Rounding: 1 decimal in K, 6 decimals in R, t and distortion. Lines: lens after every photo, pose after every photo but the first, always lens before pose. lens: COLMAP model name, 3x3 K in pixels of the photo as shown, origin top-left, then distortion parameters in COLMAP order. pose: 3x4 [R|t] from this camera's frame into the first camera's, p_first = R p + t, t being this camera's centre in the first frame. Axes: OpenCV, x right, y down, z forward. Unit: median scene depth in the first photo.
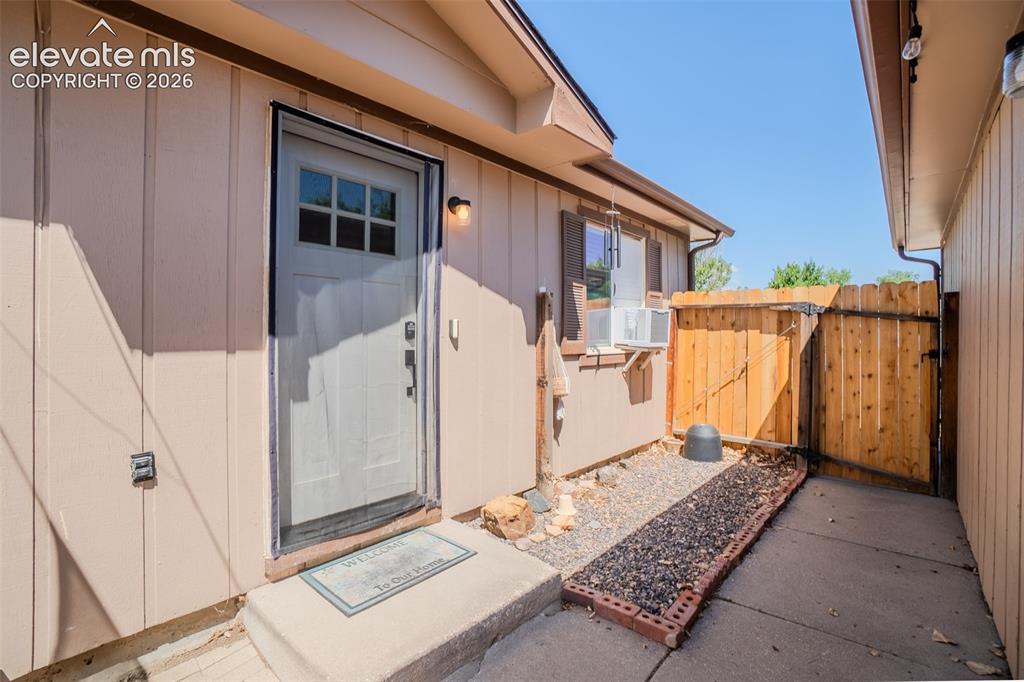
lens RADIAL K [[448.6, 0, 494.9], [0, 448.6, 338.4], [0, 0, 1]] dist [-0.078547, 0.021373]
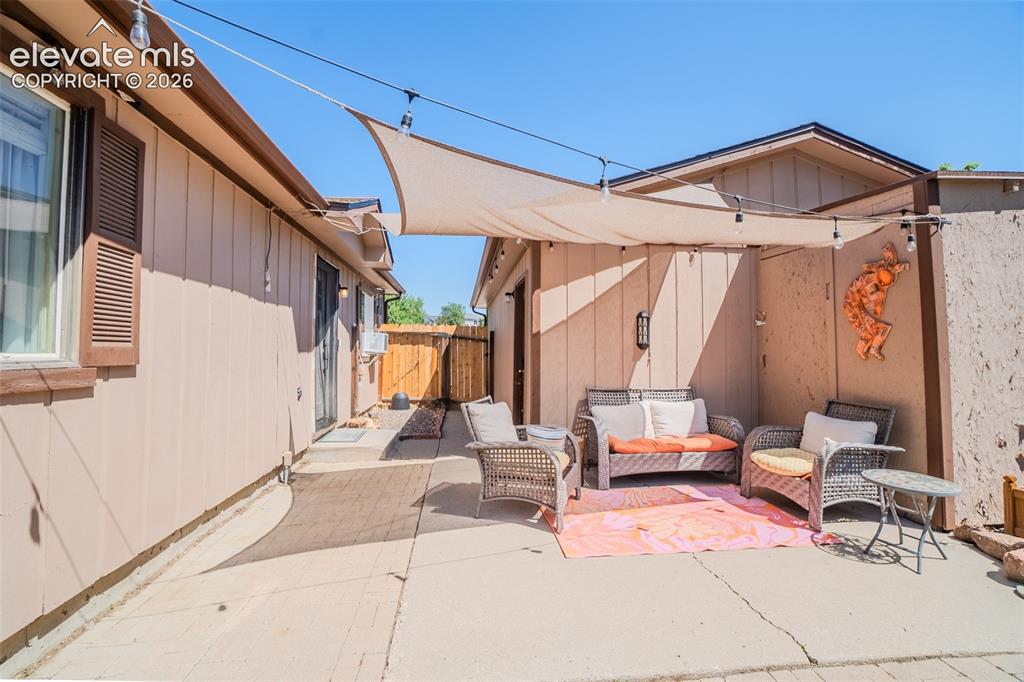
lens RADIAL K [[454.3, 0, 498.4], [0, 454.3, 335.7], [0, 0, 1]] dist [-0.061692, 0.022187]
pose [[0.650416, 0.023710, 0.759208, -1.017564], [0.003690, 0.999402, -0.034373, 0.016496], [-0.759569, 0.025158, 0.649940, -0.853982]]
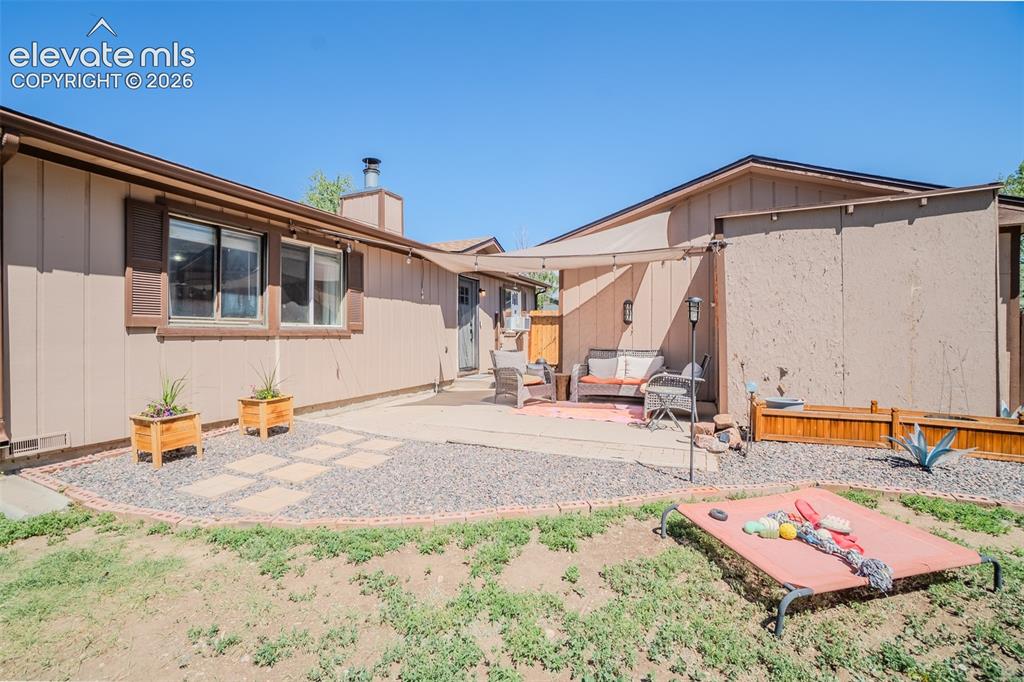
lens RADIAL K [[451.8, 0, 499.5], [0, 451.8, 334.9], [0, 0, 1]] dist [-0.062596, 0.022238]
pose [[0.937930, -0.003253, 0.346809, -0.994635], [0.004143, 0.999990, -0.001825, 0.063307], [-0.346799, 0.003149, 0.937934, -2.067371]]
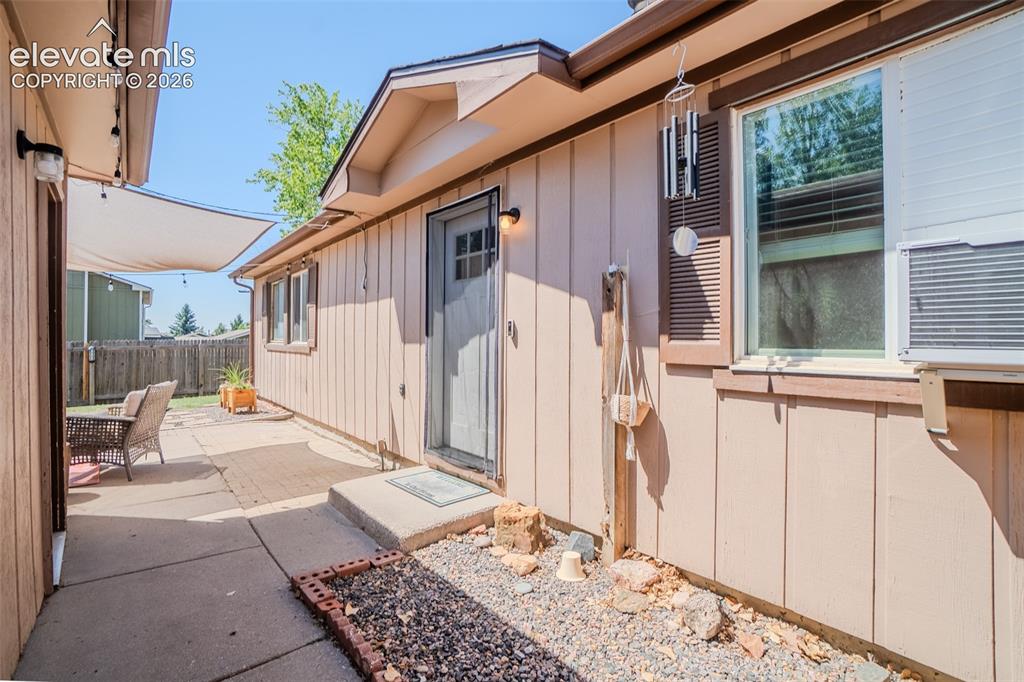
lens RADIAL K [[448.6, 0, 494.9], [0, 448.6, 338.4], [0, 0, 1]] dist [-0.078547, 0.021373]
pose [[-0.100783, -0.007412, -0.994881, 0.795227], [-0.008444, 0.999943, -0.006594, 0.008220], [0.994873, 0.007736, -0.100840, 0.843663]]
